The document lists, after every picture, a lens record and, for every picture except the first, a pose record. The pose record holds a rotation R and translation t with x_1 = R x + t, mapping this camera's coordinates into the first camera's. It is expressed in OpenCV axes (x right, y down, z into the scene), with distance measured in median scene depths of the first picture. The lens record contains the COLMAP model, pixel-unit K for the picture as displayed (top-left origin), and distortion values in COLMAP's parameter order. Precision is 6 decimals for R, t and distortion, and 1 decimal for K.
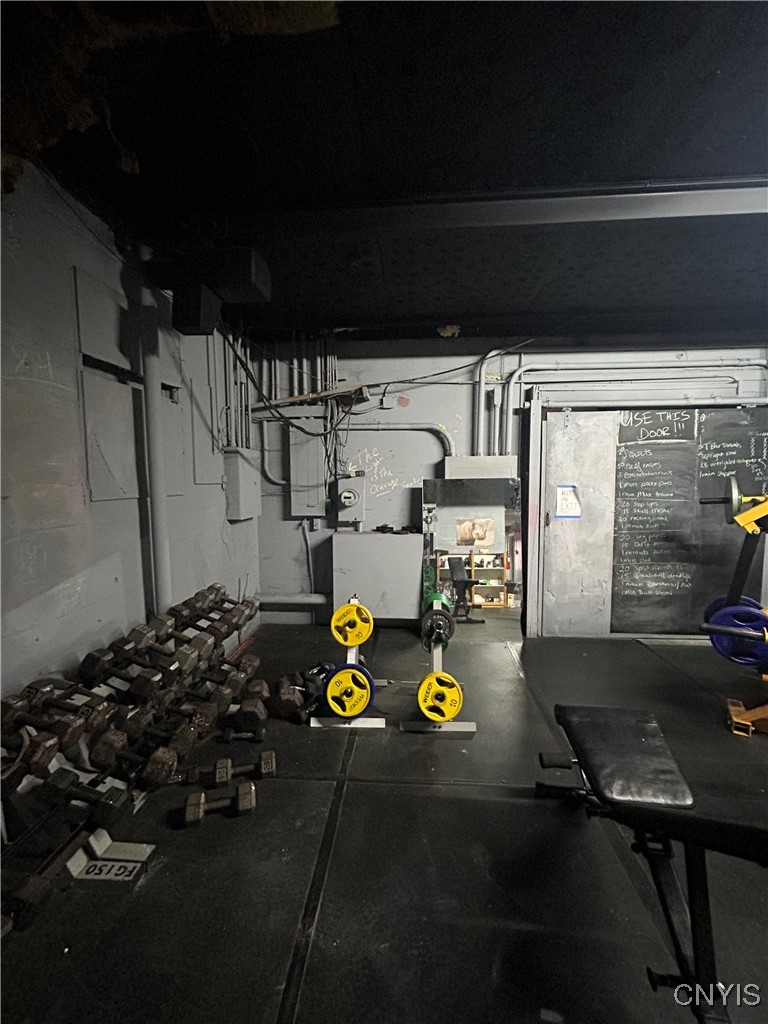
lens RADIAL K [[413.9, 0, 382.1], [0, 413.9, 511.9], [0, 0, 1]] dist [0.002086, -0.000562]
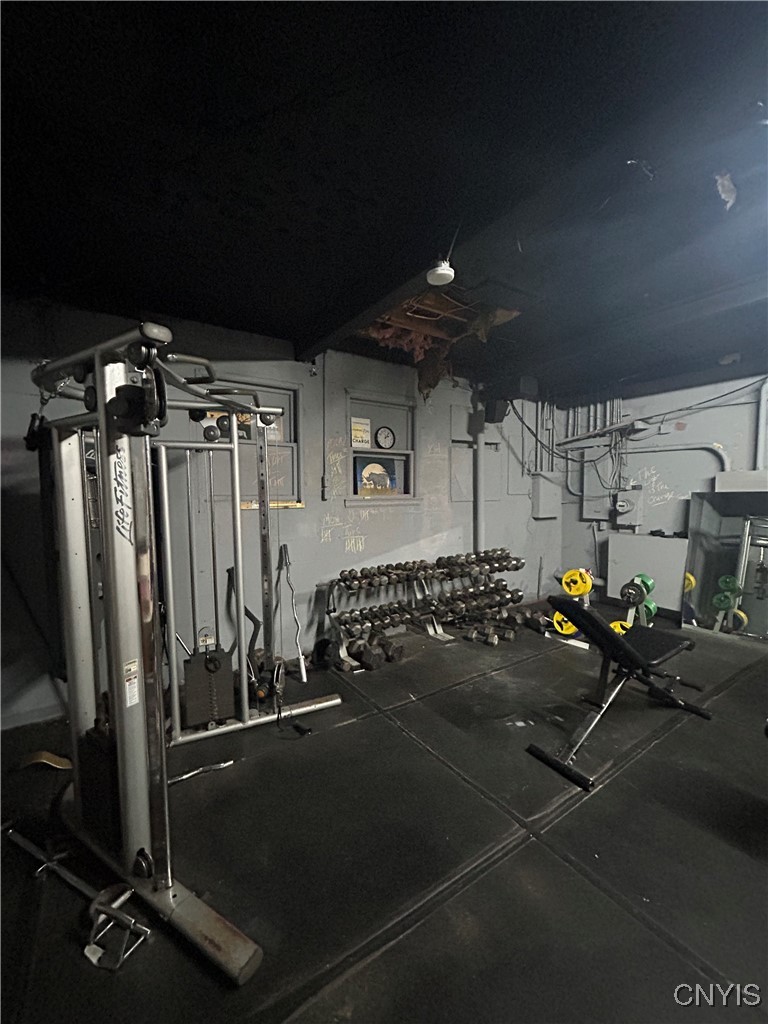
lens RADIAL K [[413.9, 0, 384.5], [0, 413.9, 516.2], [0, 0, 1]] dist [0.002086, -0.000562]
pose [[0.615443, 0.049387, -0.786632, 0.484985], [-0.060587, 0.998046, 0.015258, 0.023112], [0.785849, 0.038269, 0.617233, -0.393807]]
